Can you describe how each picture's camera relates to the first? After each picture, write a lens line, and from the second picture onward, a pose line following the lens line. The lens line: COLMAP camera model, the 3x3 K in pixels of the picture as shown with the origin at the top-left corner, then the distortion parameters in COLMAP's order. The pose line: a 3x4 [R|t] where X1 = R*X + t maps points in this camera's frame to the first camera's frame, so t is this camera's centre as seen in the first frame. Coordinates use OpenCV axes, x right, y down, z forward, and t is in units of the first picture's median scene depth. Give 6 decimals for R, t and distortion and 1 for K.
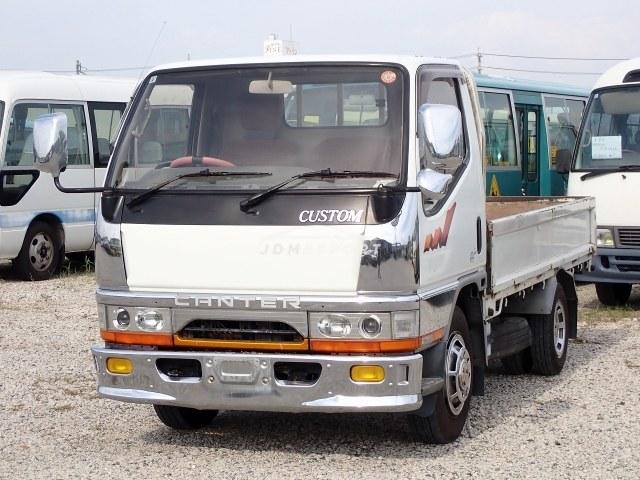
lens RADIAL K [[1610.8, 0, 320.0], [0, 1610.8, 240.0], [0, 0, 1]] dist [-0.047388, 0.163303]
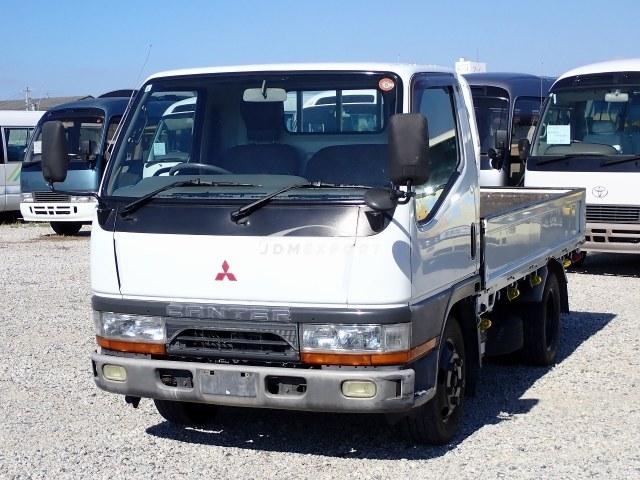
lens RADIAL K [[1369.5, 0, 320.0], [0, 1369.5, 240.0], [0, 0, 1]] dist [-0.039565, -0.100480]
pose [[0.999899, 0.003525, -0.013787, 0.015721], [-0.003288, 0.999847, 0.017182, -0.019982], [0.013845, -0.017135, 0.999757, 0.149573]]
